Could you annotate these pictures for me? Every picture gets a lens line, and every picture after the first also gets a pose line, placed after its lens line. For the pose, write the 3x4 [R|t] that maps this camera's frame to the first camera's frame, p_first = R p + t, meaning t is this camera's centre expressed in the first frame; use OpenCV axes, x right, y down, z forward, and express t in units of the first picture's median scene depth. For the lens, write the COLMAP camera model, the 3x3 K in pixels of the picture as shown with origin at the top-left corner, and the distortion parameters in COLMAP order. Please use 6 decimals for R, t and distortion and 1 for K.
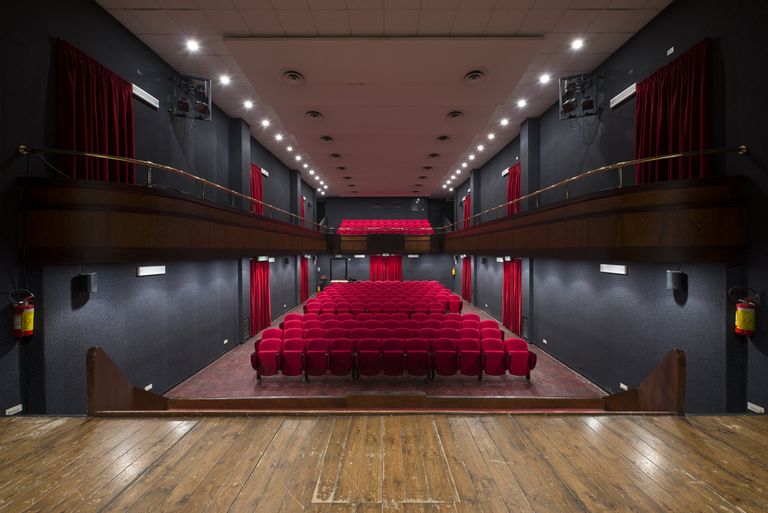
lens RADIAL K [[309.7, 0, 388.3], [0, 309.7, 257.0], [0, 0, 1]] dist [0.007521, -0.001305]
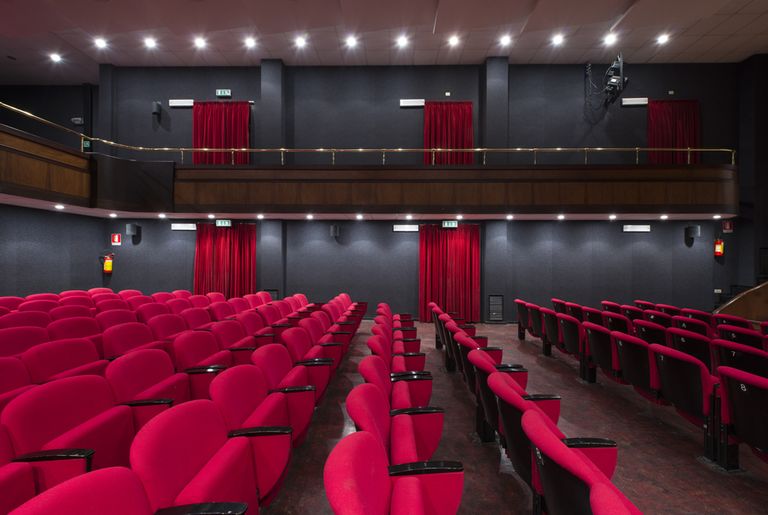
lens RADIAL K [[309.7, 0, 385.4], [0, 309.7, 260.3], [0, 0, 1]] dist [0.007521, -0.001305]
pose [[0.026143, -0.000694, 0.999658, -0.402922], [0.017312, 0.999850, 0.000241, 0.100102], [-0.999508, 0.017300, 0.026151, 1.312347]]
